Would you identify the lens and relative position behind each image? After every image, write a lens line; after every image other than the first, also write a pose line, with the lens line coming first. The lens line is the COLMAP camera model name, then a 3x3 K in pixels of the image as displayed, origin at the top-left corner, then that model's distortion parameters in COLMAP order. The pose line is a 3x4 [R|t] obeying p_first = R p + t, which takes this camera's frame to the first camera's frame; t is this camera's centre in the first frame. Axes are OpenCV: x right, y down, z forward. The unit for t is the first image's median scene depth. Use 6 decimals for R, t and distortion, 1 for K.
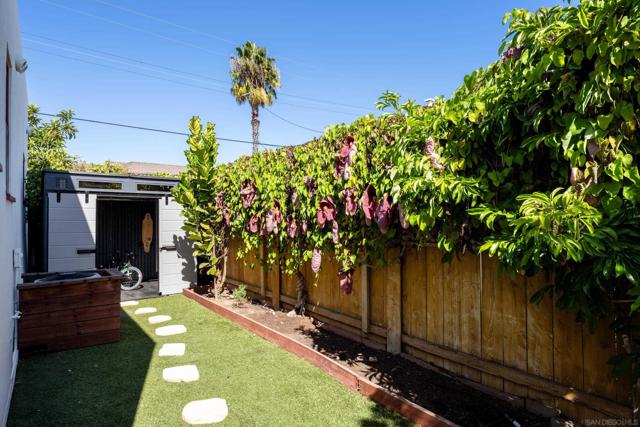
lens RADIAL K [[371.3, 0, 319.3], [0, 371.3, 214.0], [0, 0, 1]] dist [0.003934, -0.000422]
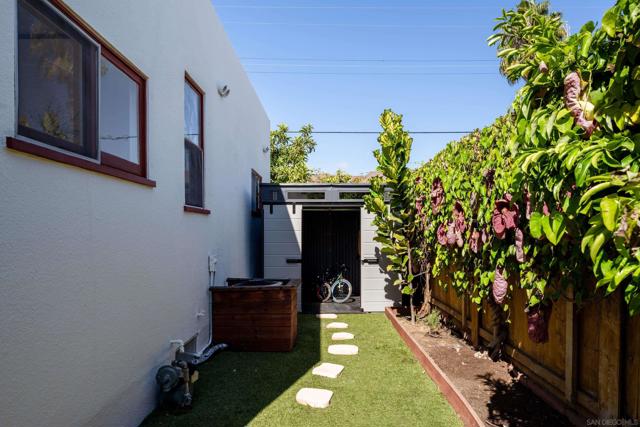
lens RADIAL K [[431.9, 0, 319.8], [0, 431.9, 243.5], [0, 0, 1]] dist [-0.001630, -0.002577]
pose [[0.797696, 0.014375, -0.602889, 0.188512], [0.011782, 0.999154, 0.039413, 0.007850], [0.602945, -0.038543, 0.796851, 0.123055]]
